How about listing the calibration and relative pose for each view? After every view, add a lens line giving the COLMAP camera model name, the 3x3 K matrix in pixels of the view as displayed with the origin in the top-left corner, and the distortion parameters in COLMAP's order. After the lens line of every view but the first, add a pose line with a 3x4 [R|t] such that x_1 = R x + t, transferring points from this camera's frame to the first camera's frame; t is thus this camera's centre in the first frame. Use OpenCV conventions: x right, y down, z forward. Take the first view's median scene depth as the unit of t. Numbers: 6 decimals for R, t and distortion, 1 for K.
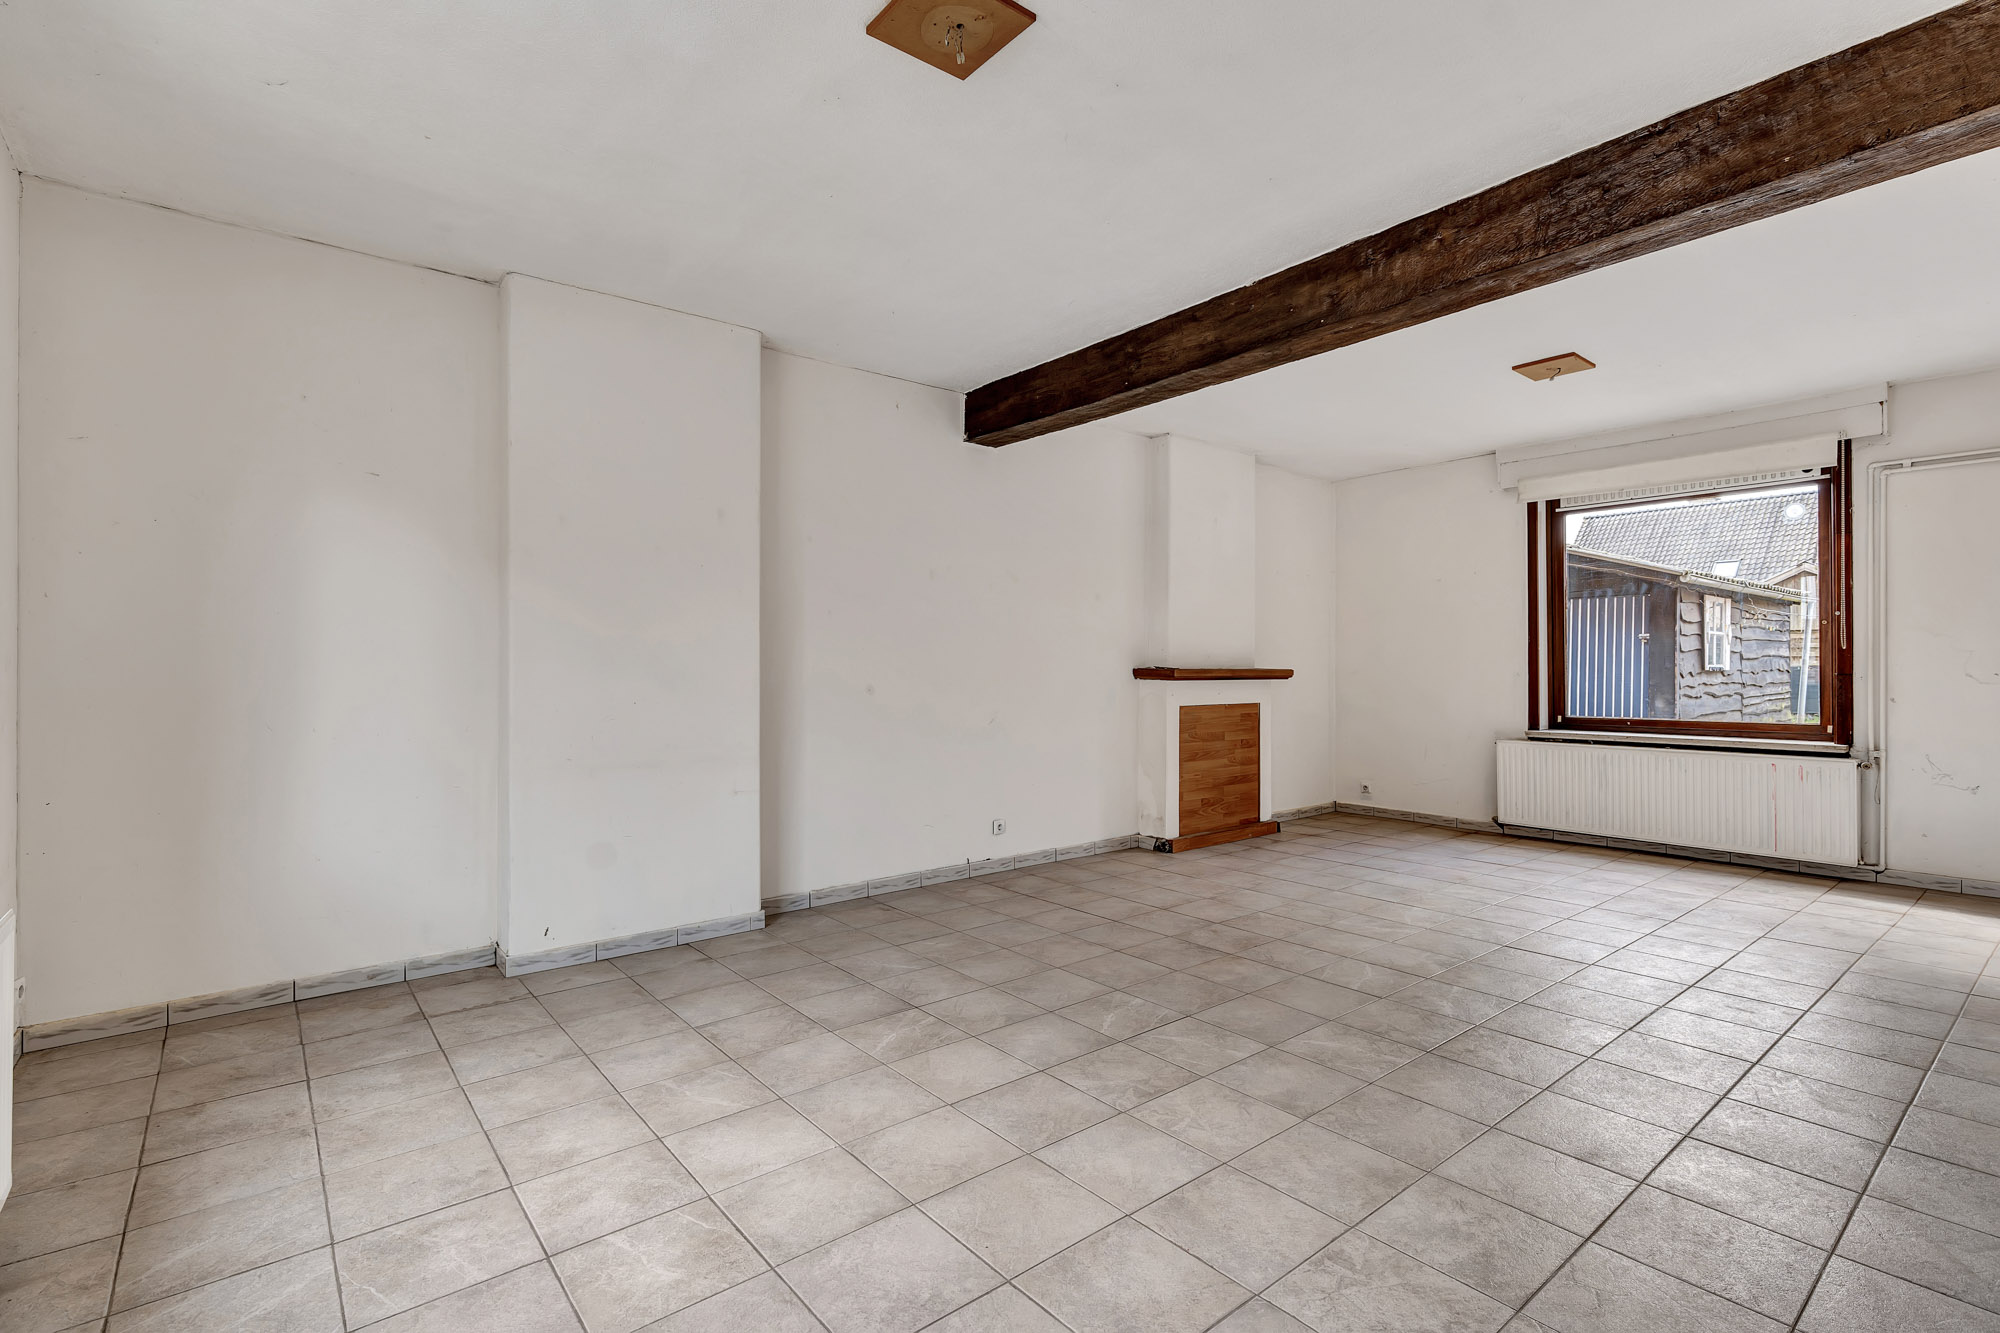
lens RADIAL K [[923.6, 0, 1008.1], [0, 923.6, 675.8], [0, 0, 1]] dist [0.003792, -0.000066]
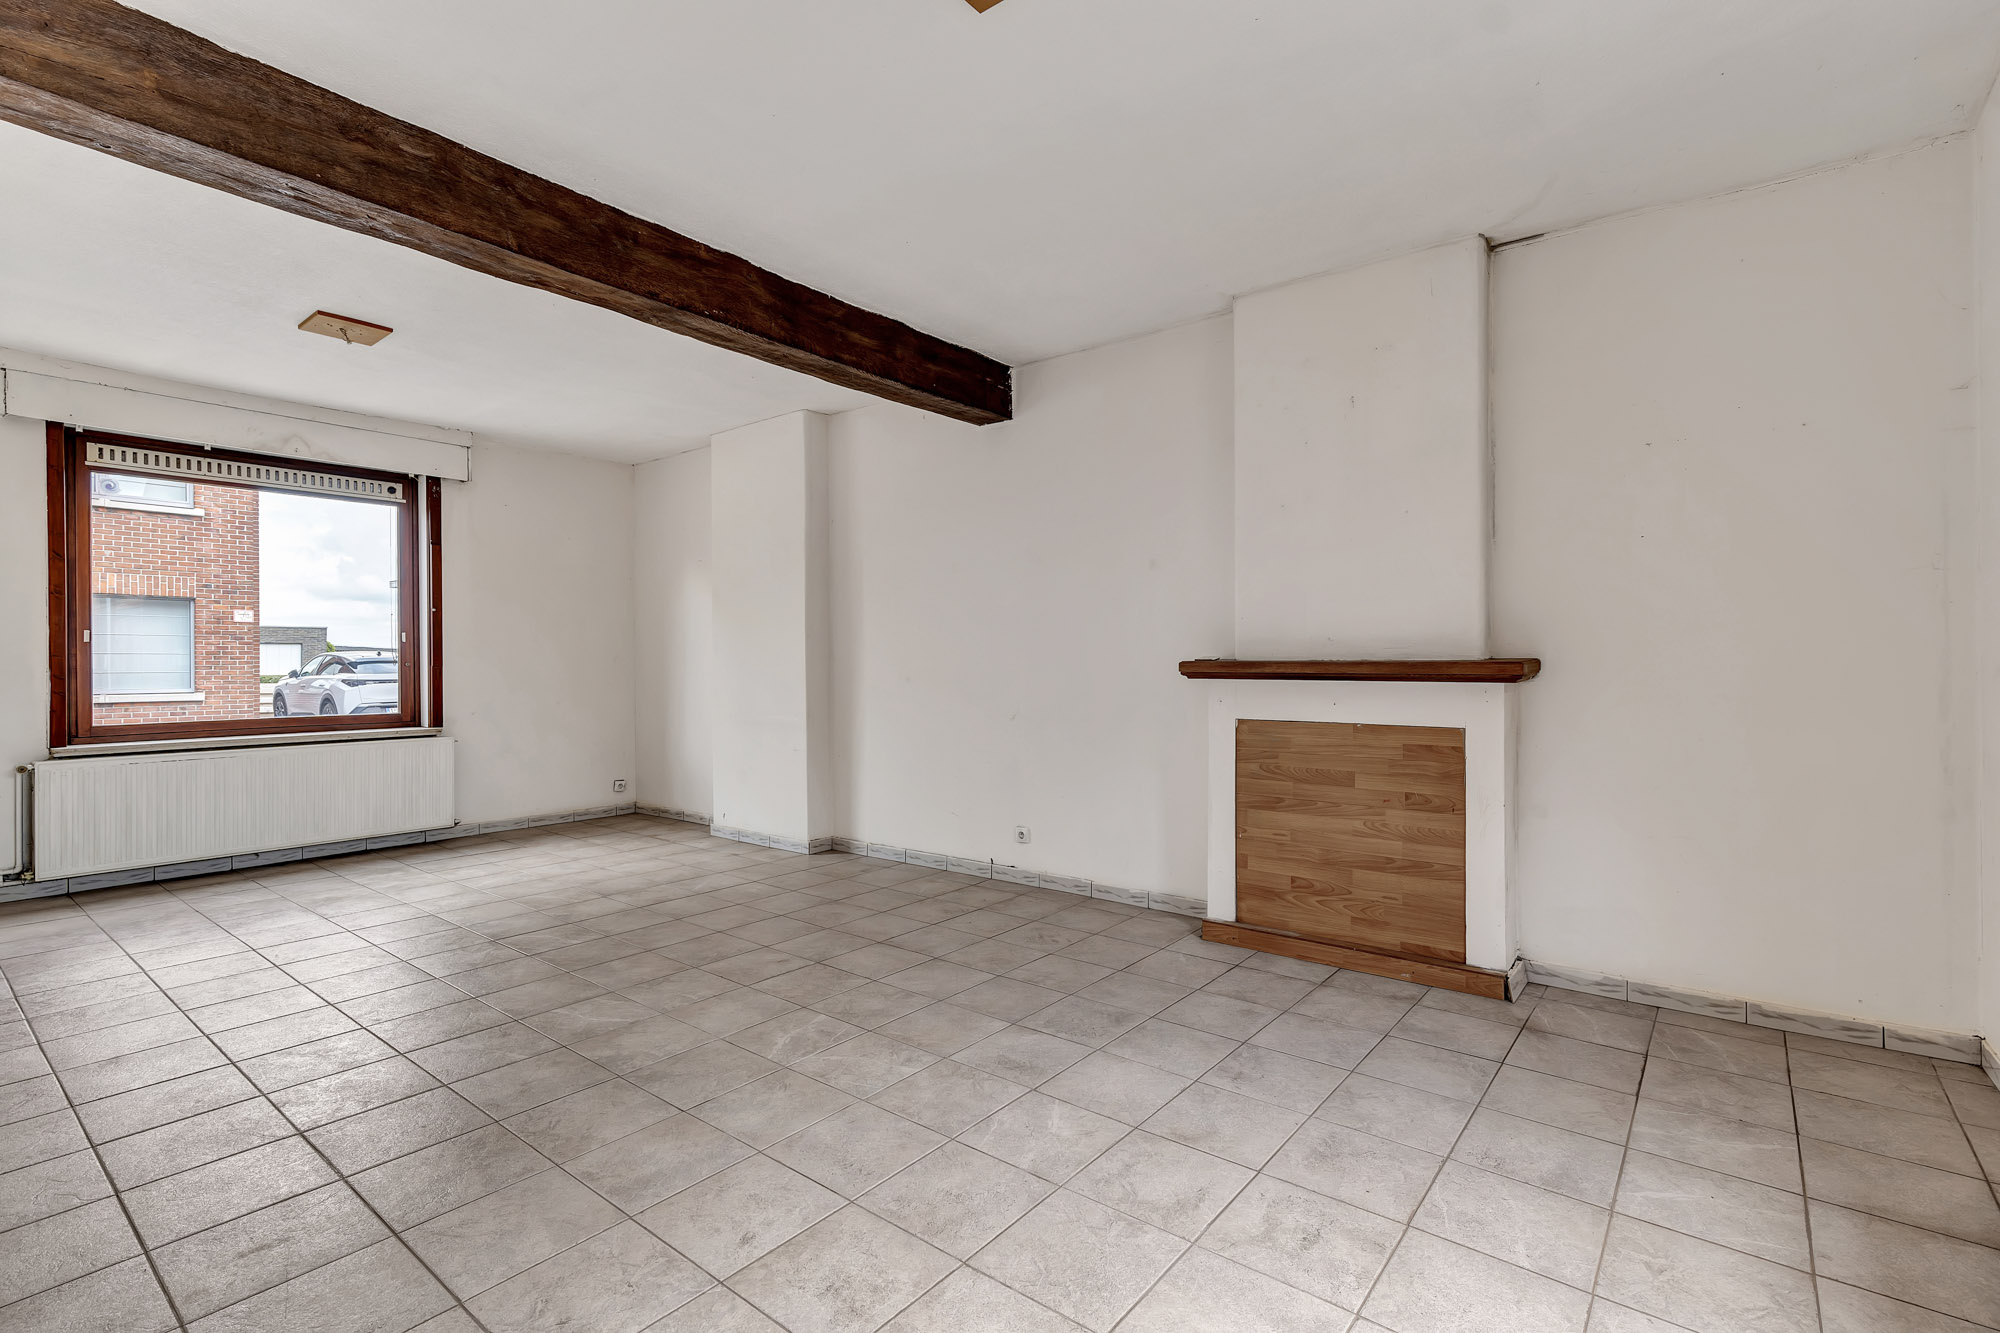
lens RADIAL K [[923.6, 0, 1008.7], [0, 923.6, 656.0], [0, 0, 1]] dist [0.003792, -0.000066]
pose [[0.215169, -0.005147, -0.976563, 0.769500], [-0.010140, 0.999920, -0.007505, -0.003902], [0.976524, 0.011517, 0.215100, 0.700176]]
